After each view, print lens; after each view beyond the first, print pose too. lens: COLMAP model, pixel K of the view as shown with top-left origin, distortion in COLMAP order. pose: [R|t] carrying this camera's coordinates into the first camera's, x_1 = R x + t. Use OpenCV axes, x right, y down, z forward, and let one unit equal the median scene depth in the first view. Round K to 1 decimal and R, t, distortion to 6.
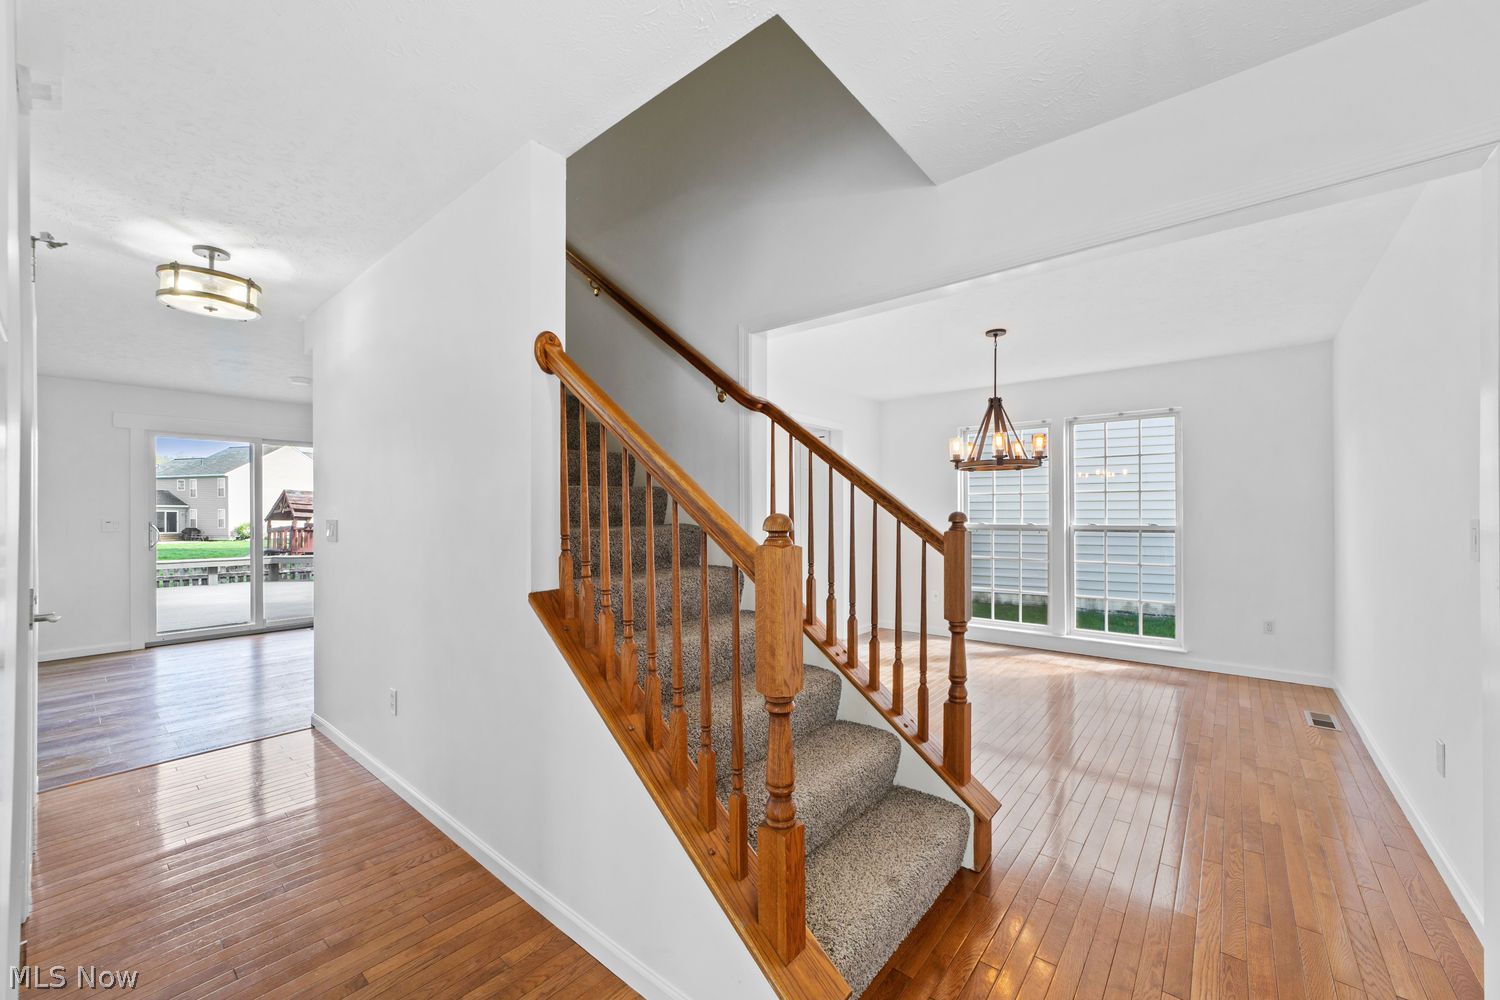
lens RADIAL K [[589.4, 0, 745.4], [0, 589.4, 510.2], [0, 0, 1]] dist [-0.004715, 0.000257]
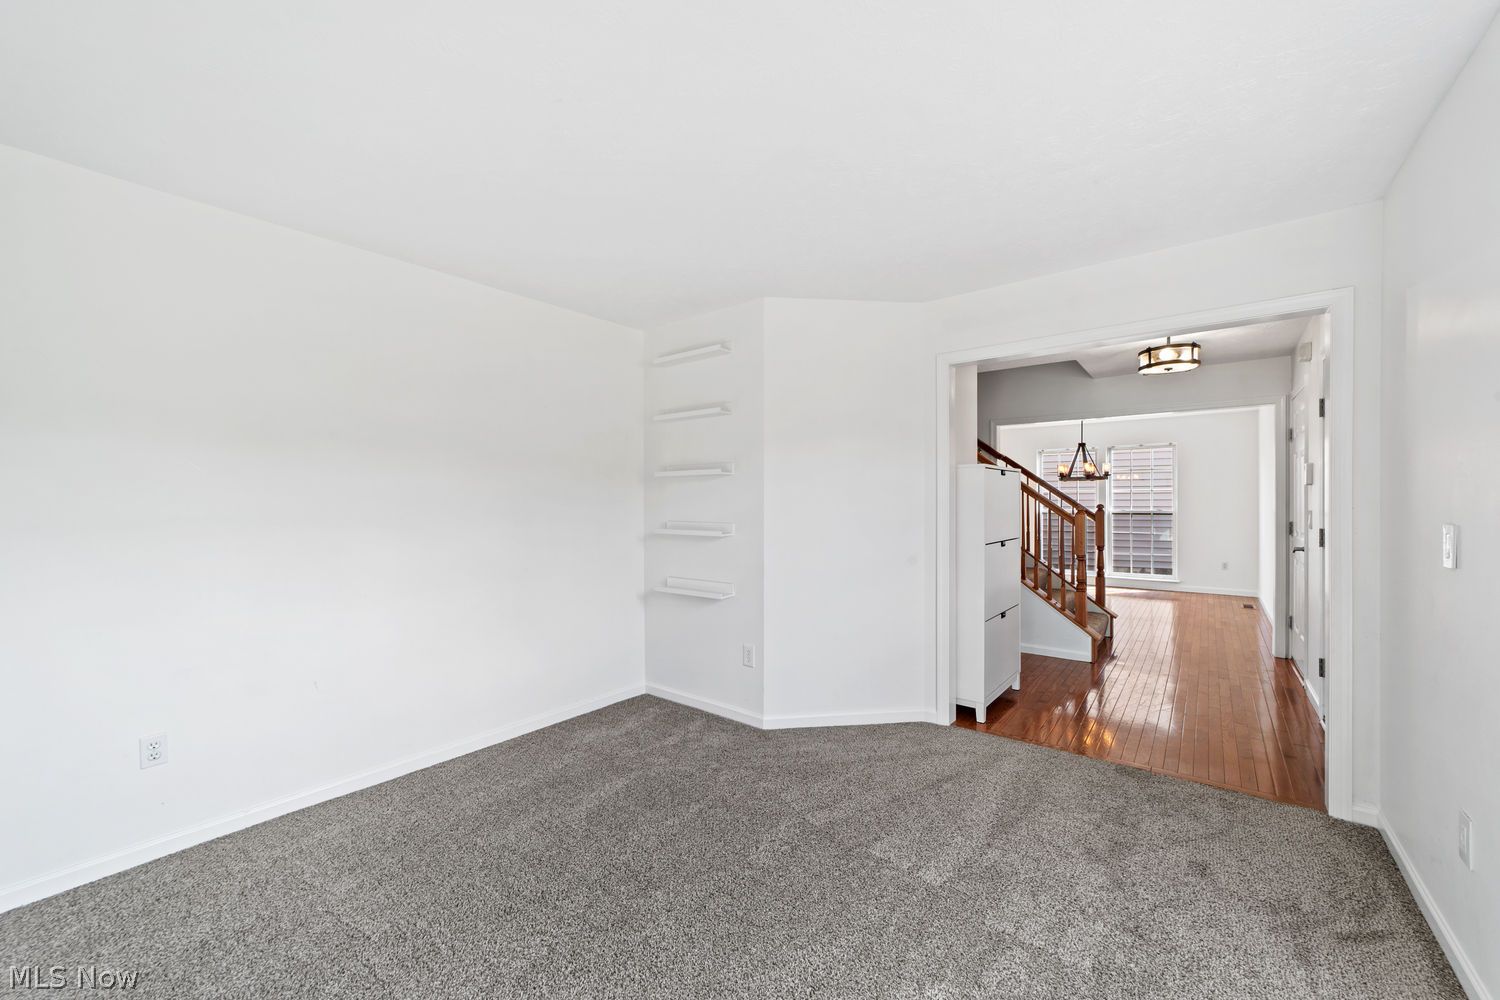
lens RADIAL K [[579.4, 0, 739.9], [0, 579.4, 497.0], [0, 0, 1]] dist [-0.001151, 0.000045]
pose [[0.999875, 0.005584, 0.014813, -0.701926], [-0.005660, 0.999971, 0.005085, -0.019342], [-0.014784, -0.005168, 0.999877, -0.846578]]
